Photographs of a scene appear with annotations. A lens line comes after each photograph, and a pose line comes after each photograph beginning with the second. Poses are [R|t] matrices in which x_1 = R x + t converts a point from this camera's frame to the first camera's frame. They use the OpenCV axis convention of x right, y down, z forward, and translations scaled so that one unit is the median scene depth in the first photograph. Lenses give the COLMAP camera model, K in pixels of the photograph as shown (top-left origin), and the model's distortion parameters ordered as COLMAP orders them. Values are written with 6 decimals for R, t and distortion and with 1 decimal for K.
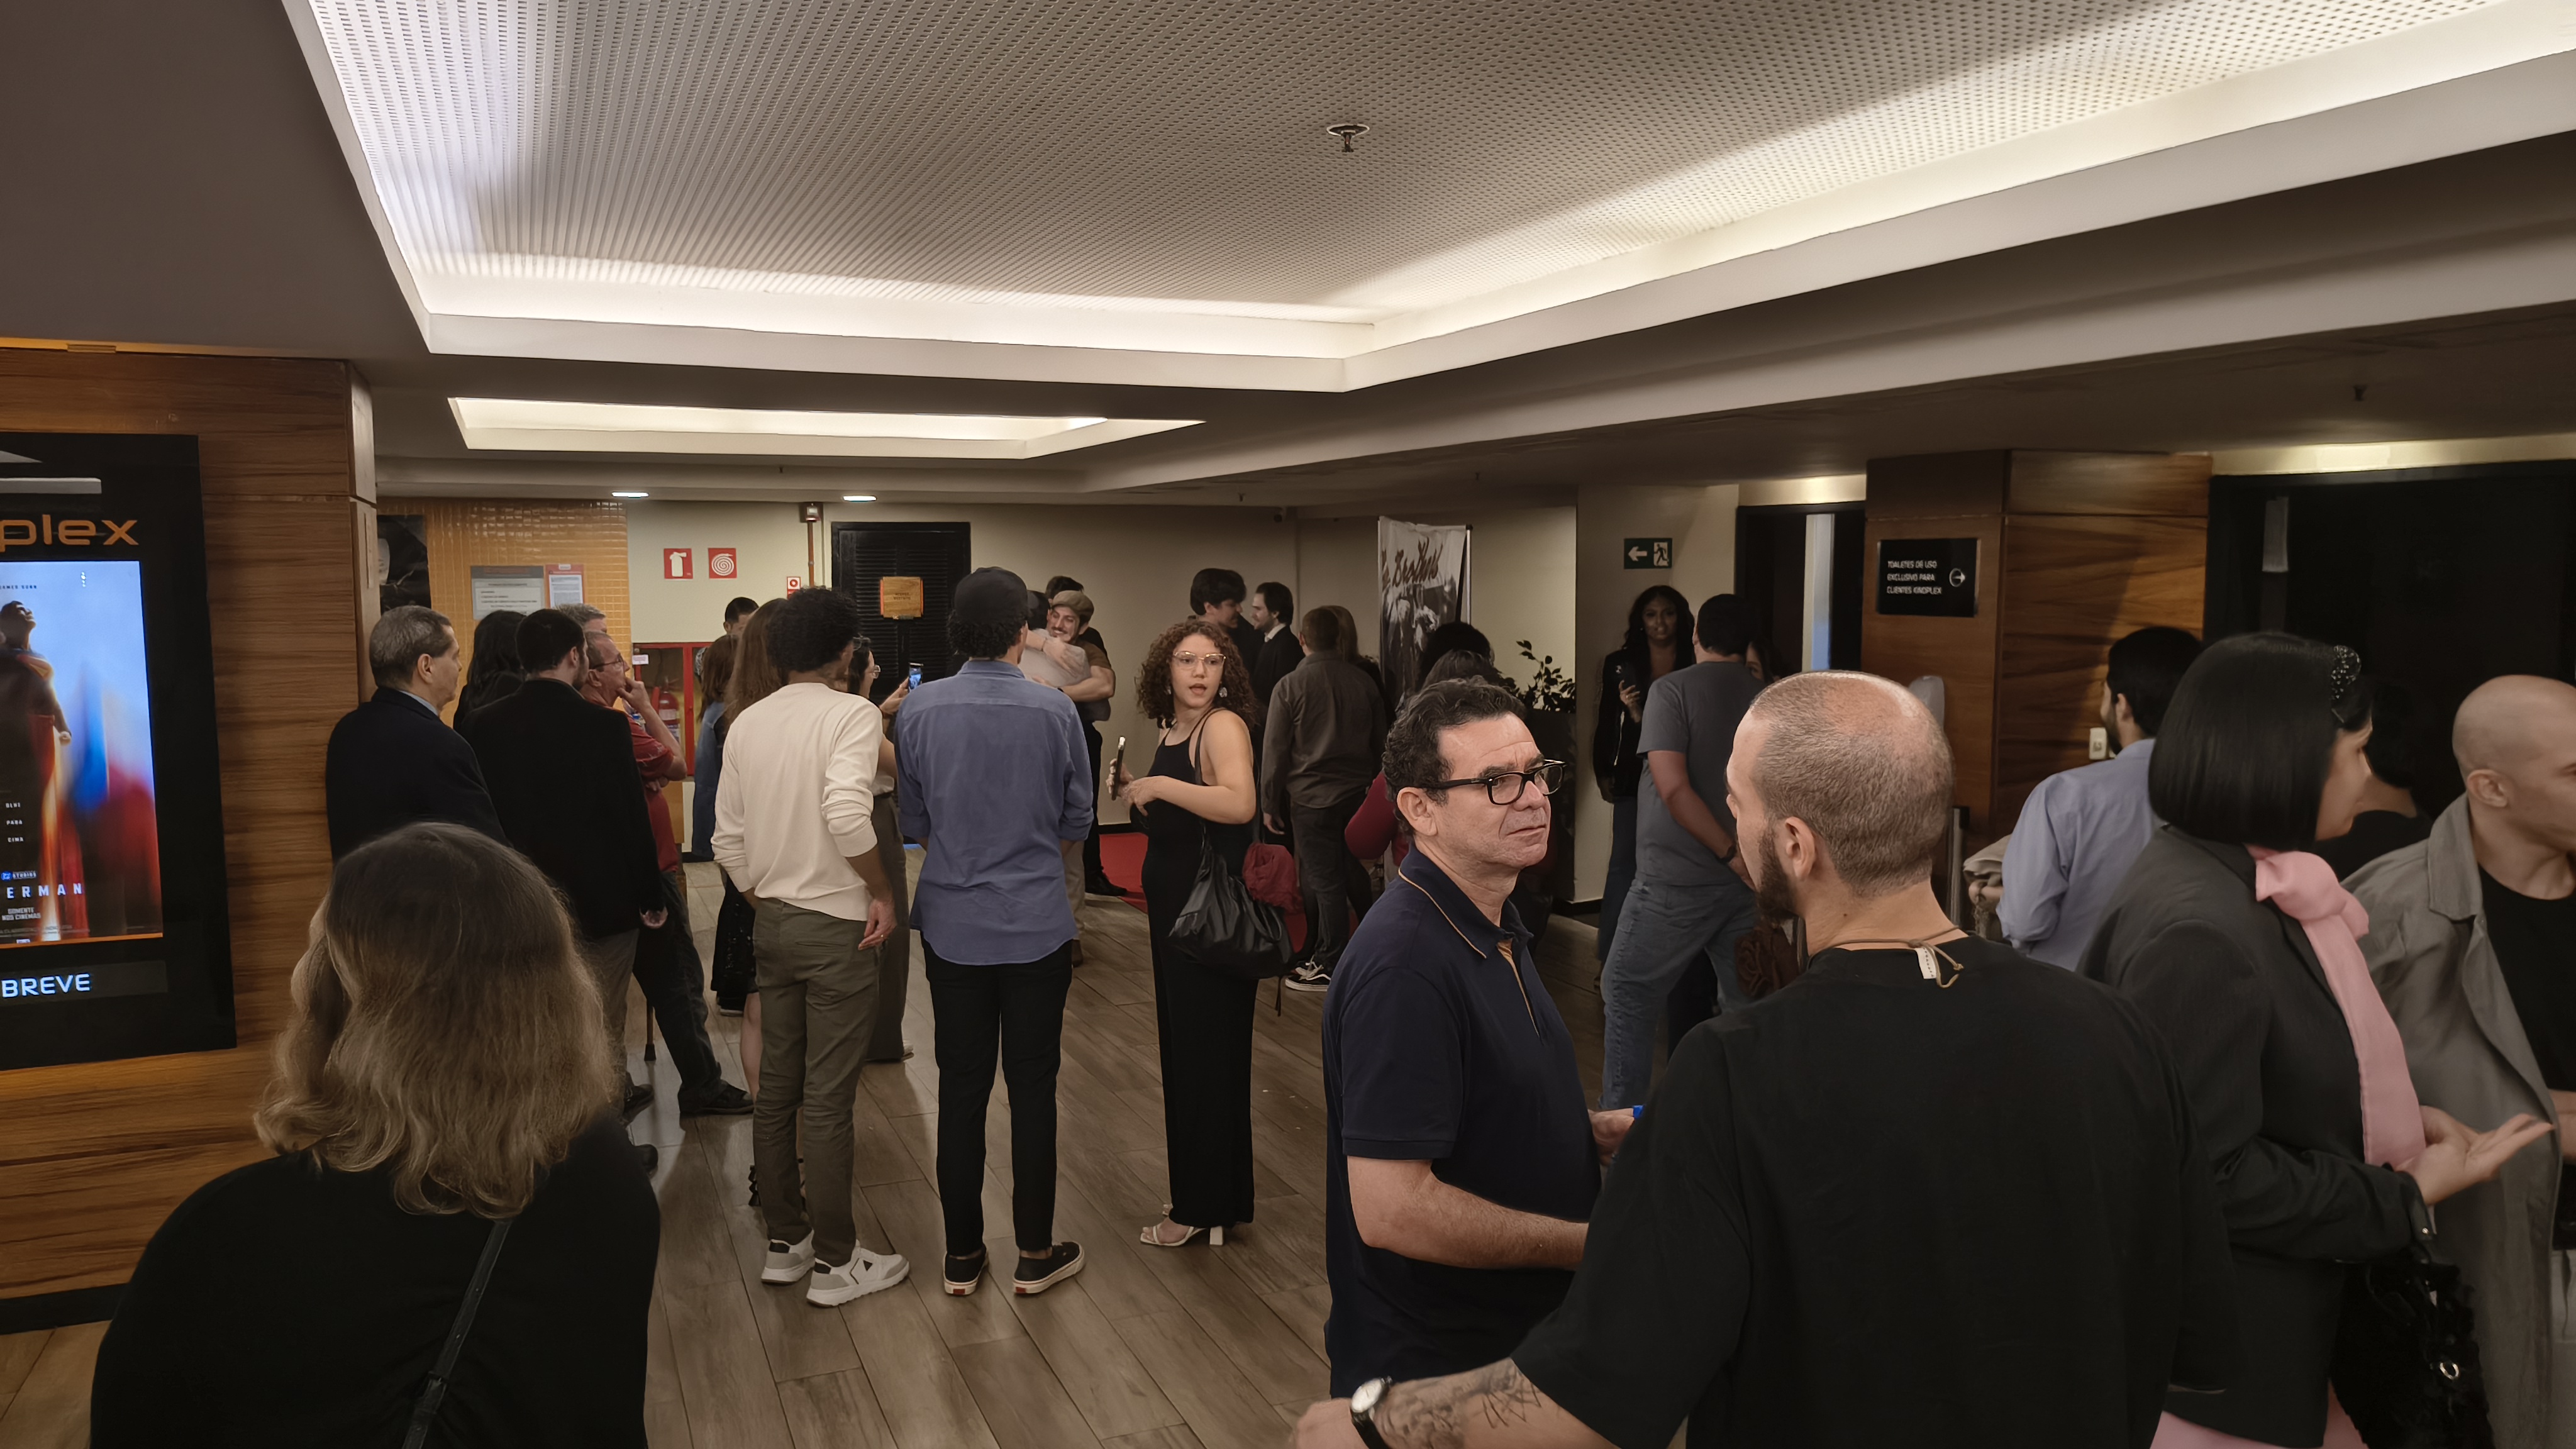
lens RADIAL K [[1767.0, 0, 1290.1], [0, 1767.0, 726.1], [0, 0, 1]] dist [0.006411, -0.021511]
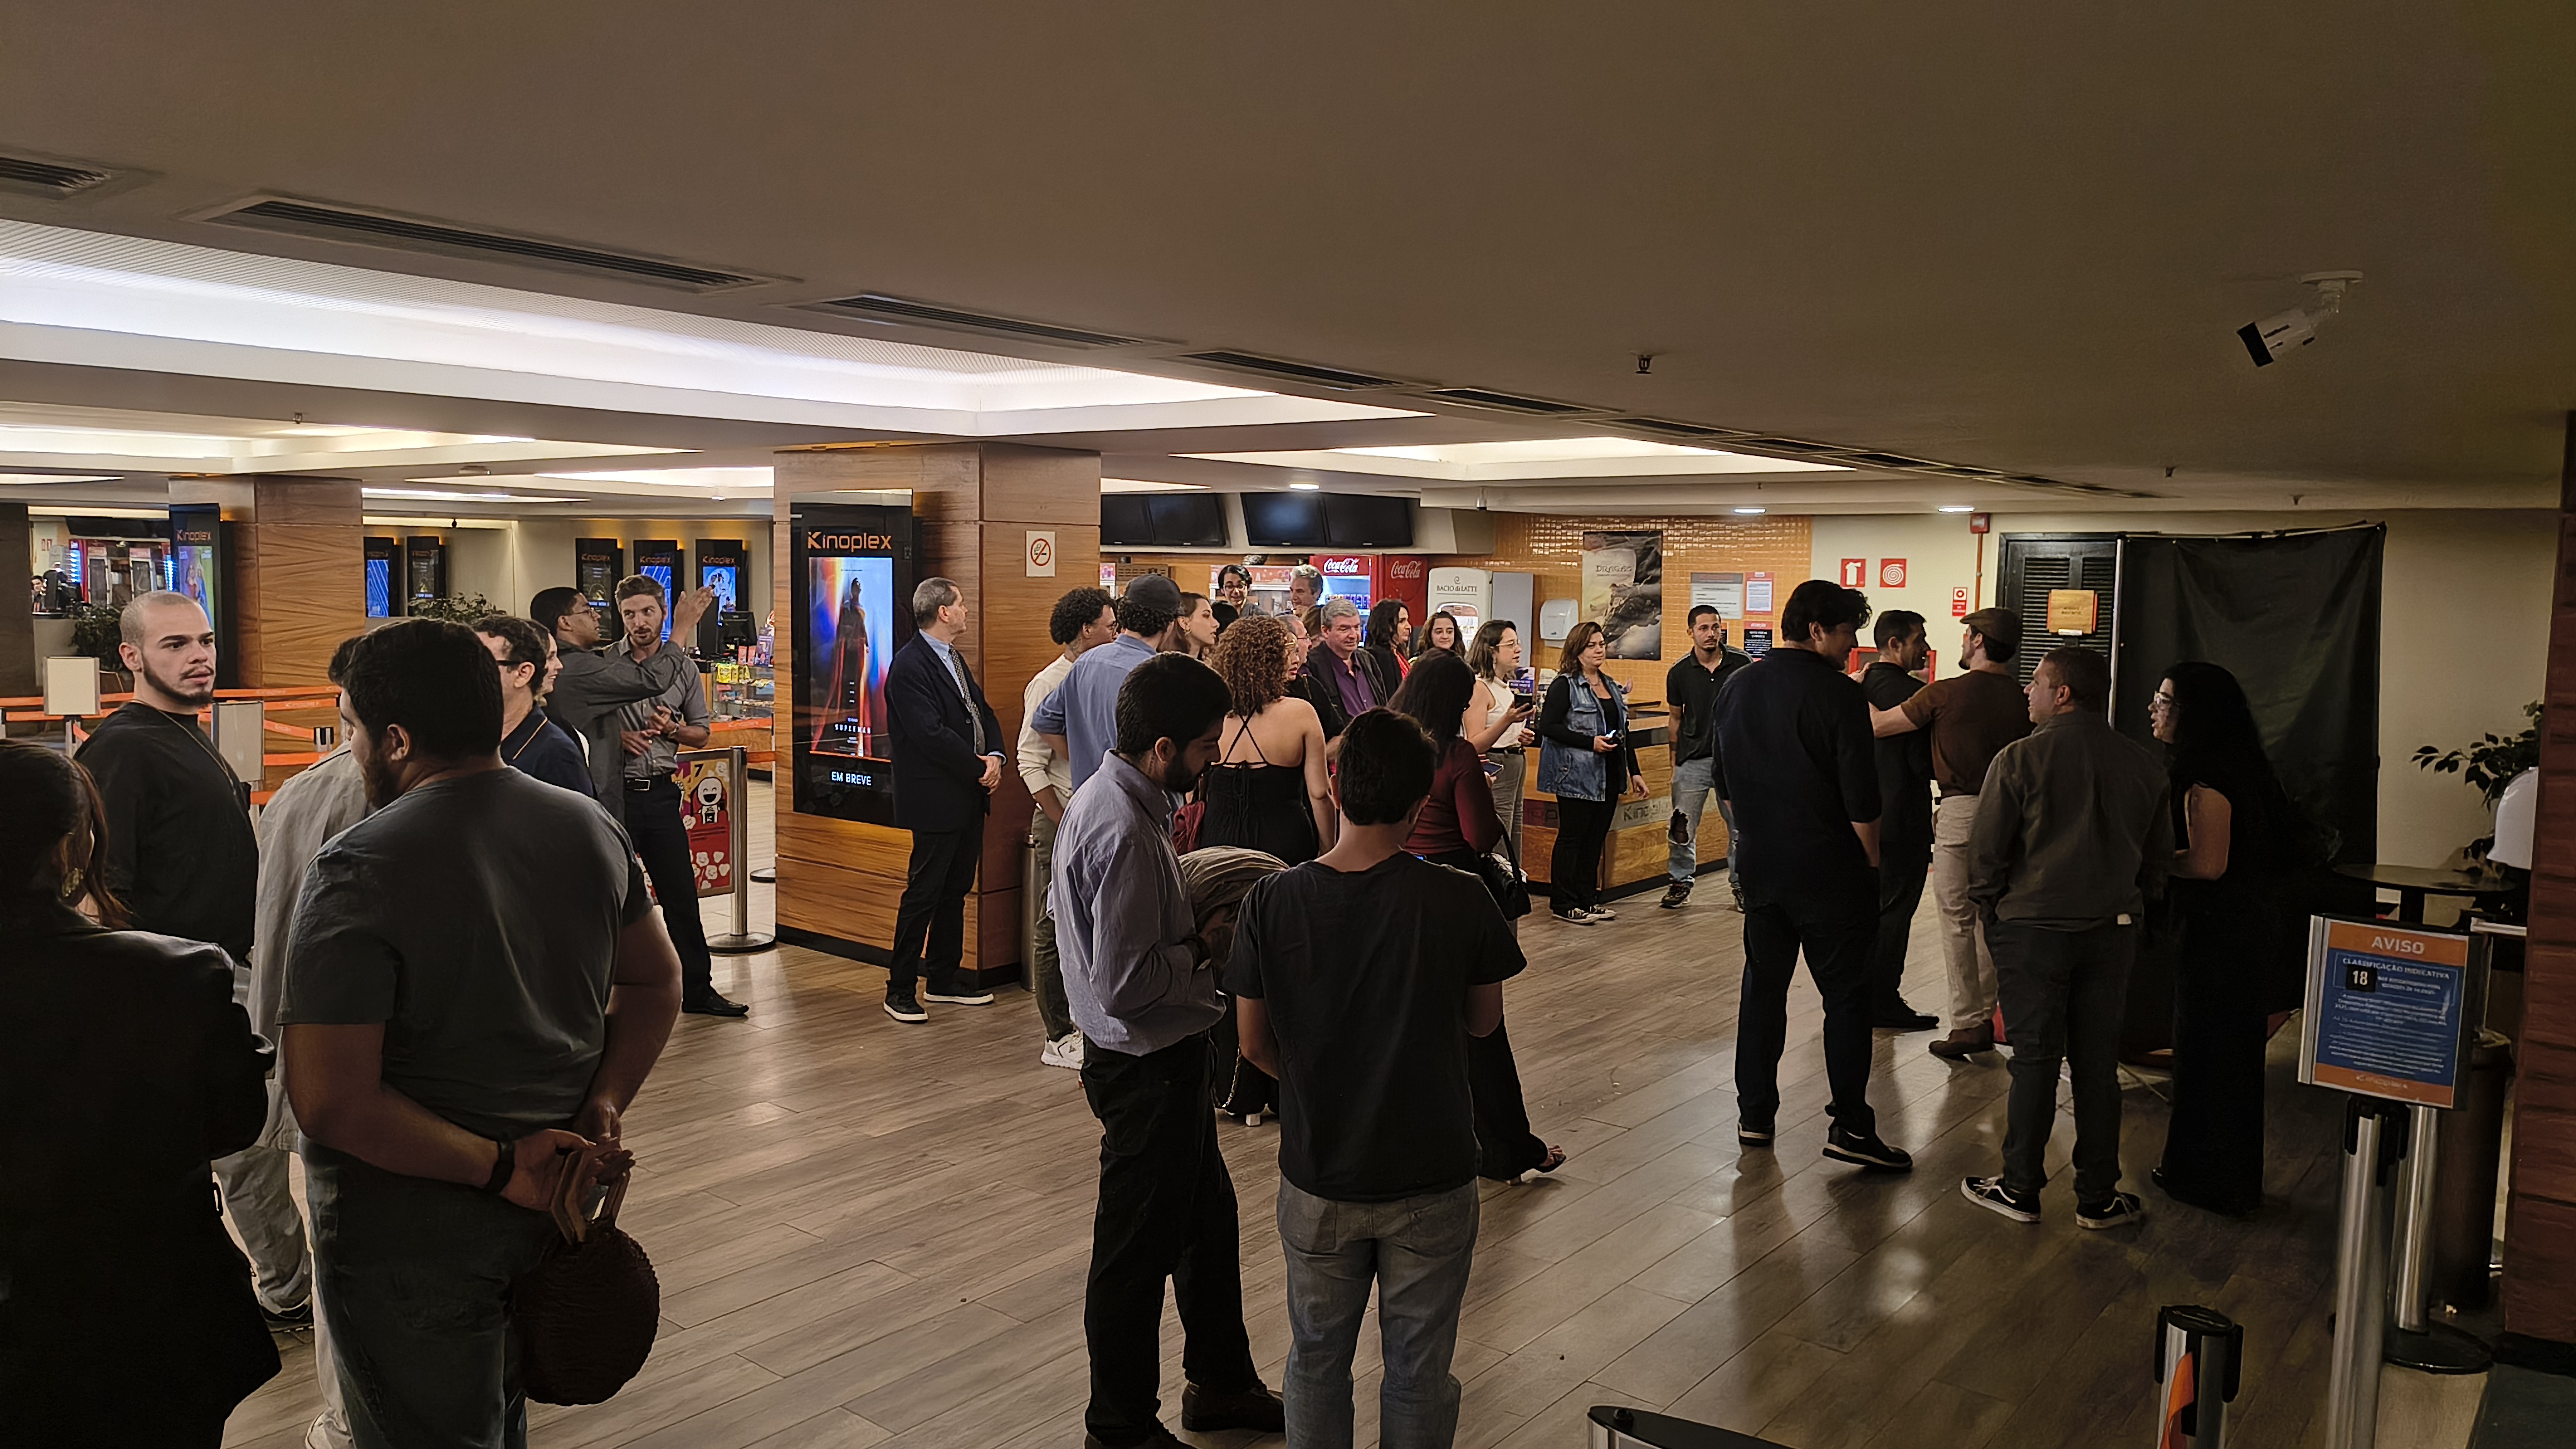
lens RADIAL K [[1767.0, 0, 1272.7], [0, 1767.0, 727.1], [0, 0, 1]] dist [0.006411, -0.021511]
pose [[0.460442, 0.086933, -0.883423, 0.453759], [-0.094414, 0.994344, 0.048640, -0.017256], [0.882655, 0.061012, 0.466046, 0.190207]]
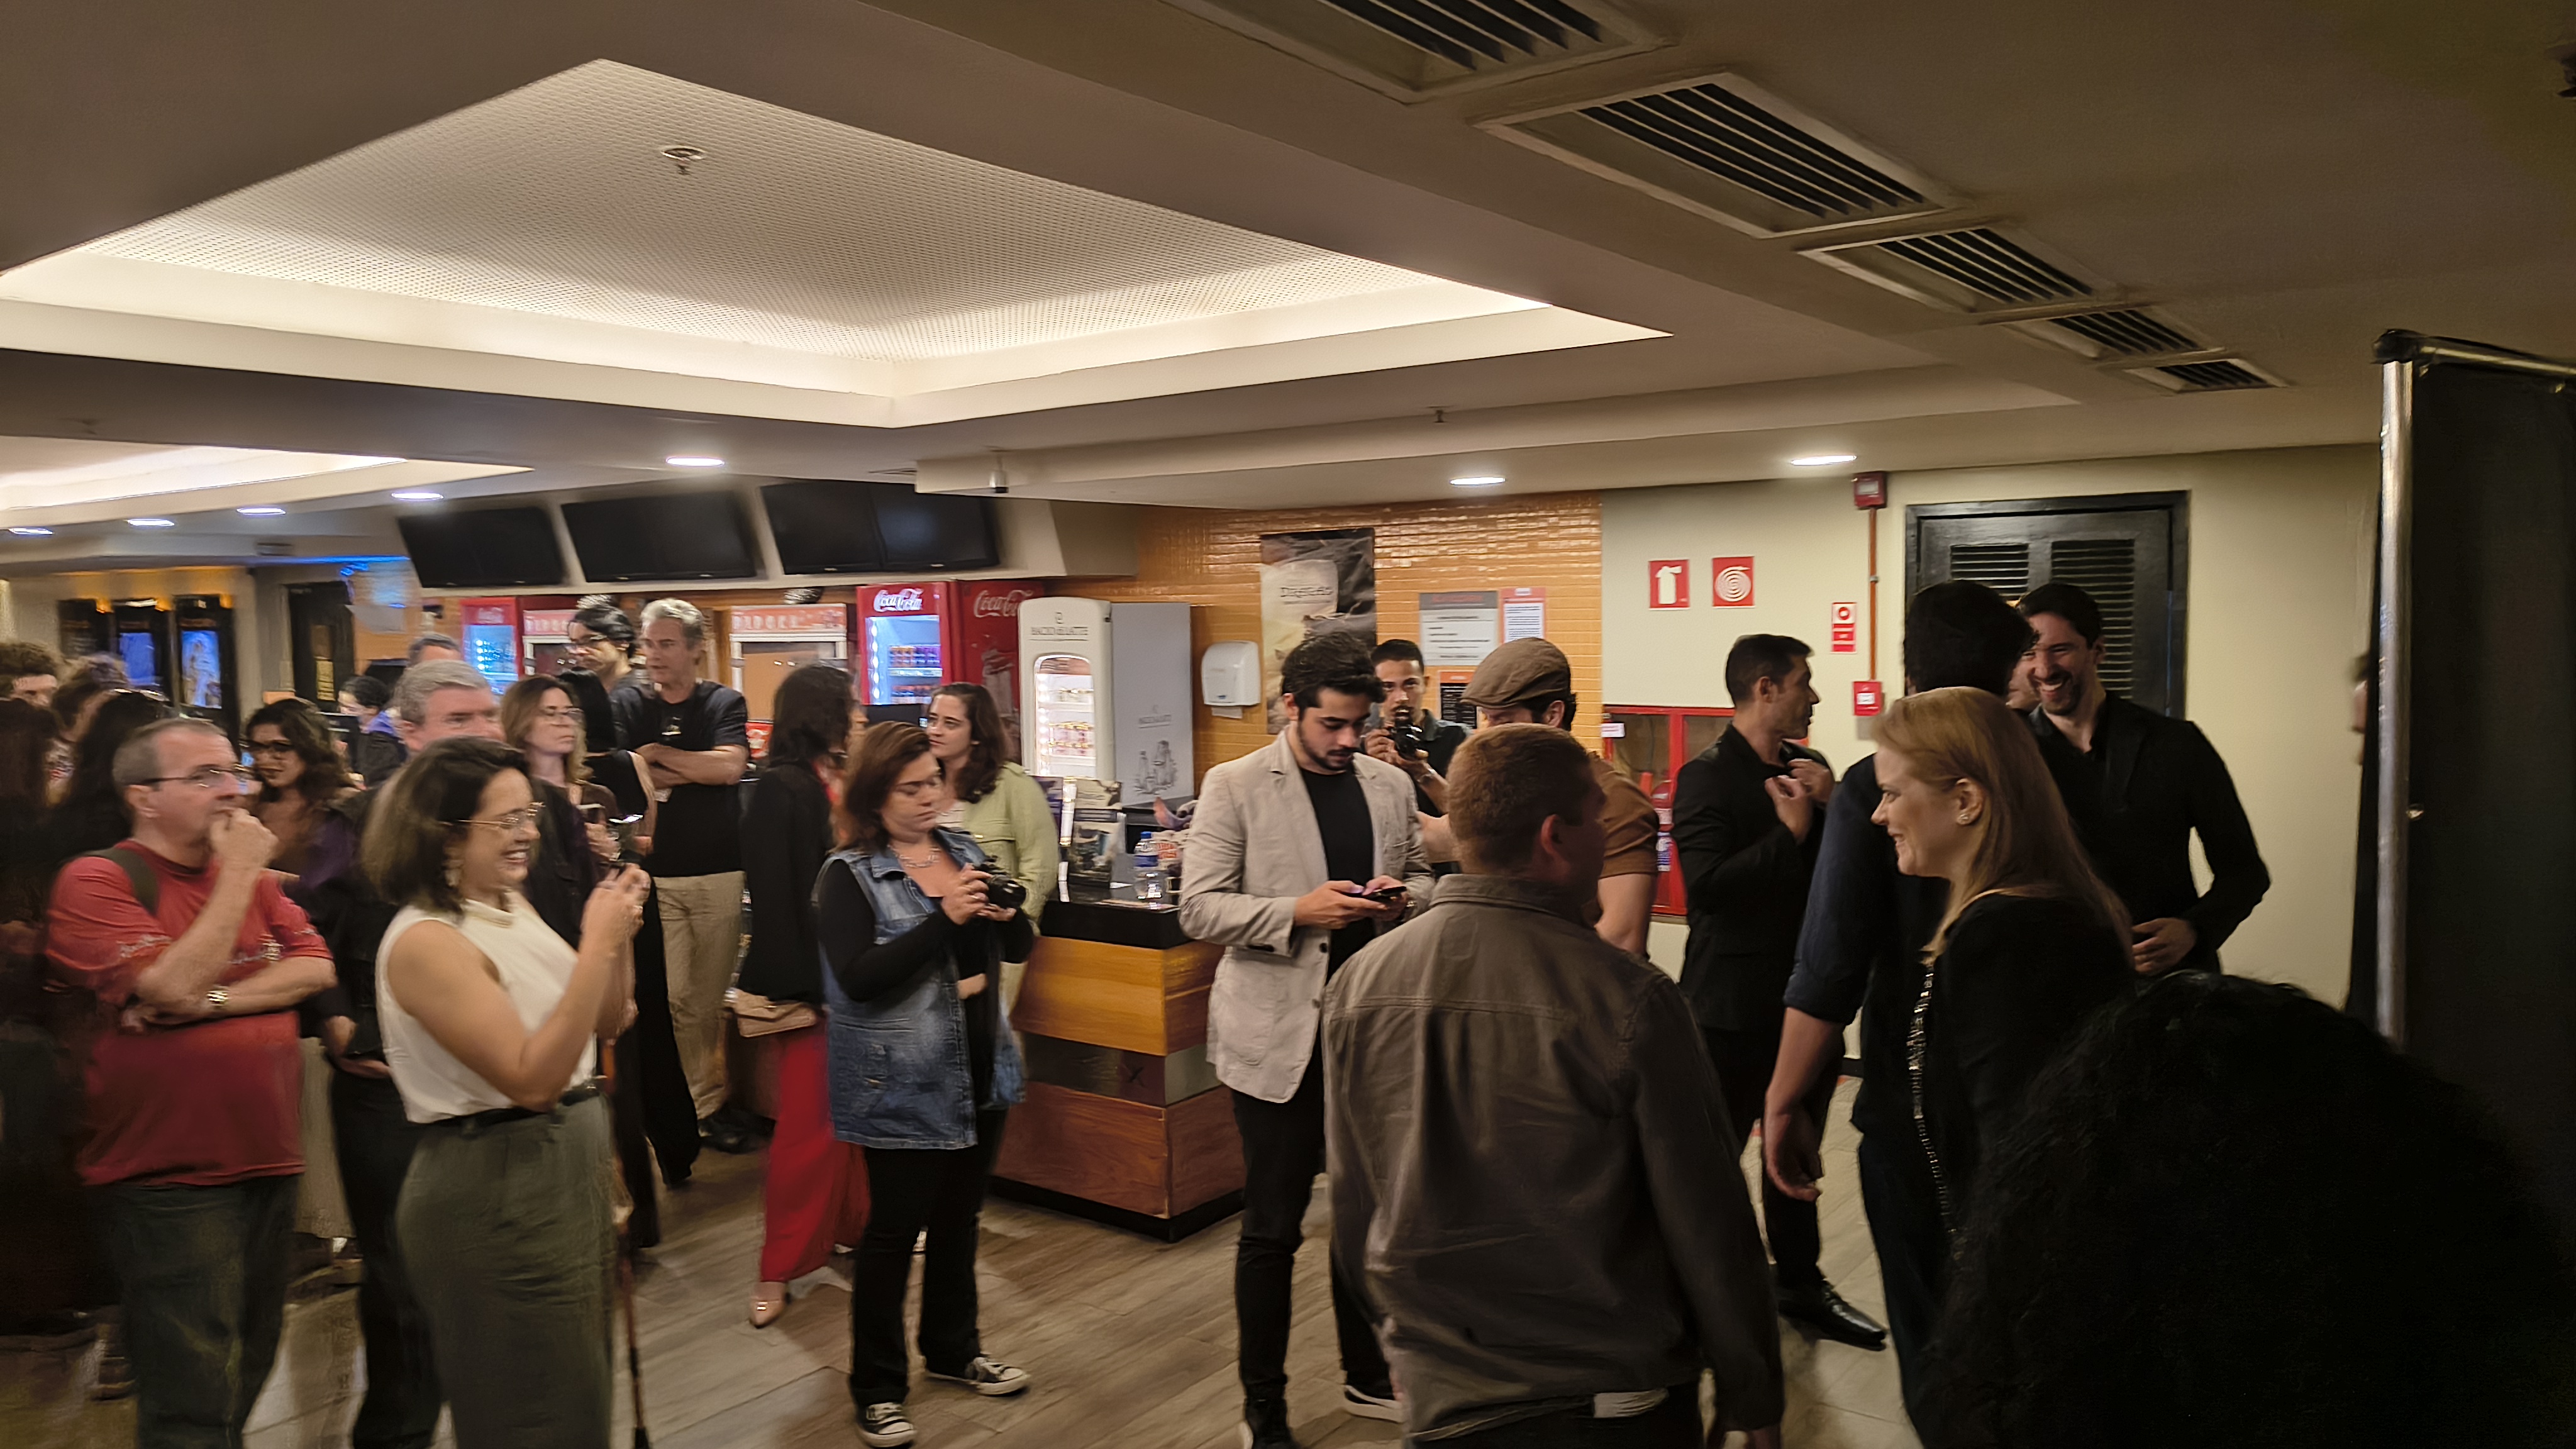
lens RADIAL K [[1767.0, 0, 1305.8], [0, 1767.0, 722.7], [0, 0, 1]] dist [0.006411, -0.021511]
pose [[0.511041, 0.047638, -0.858235, 0.142560], [-0.058973, 0.998054, 0.020283, -0.046728], [0.857531, 0.040248, 0.512856, 0.559217]]
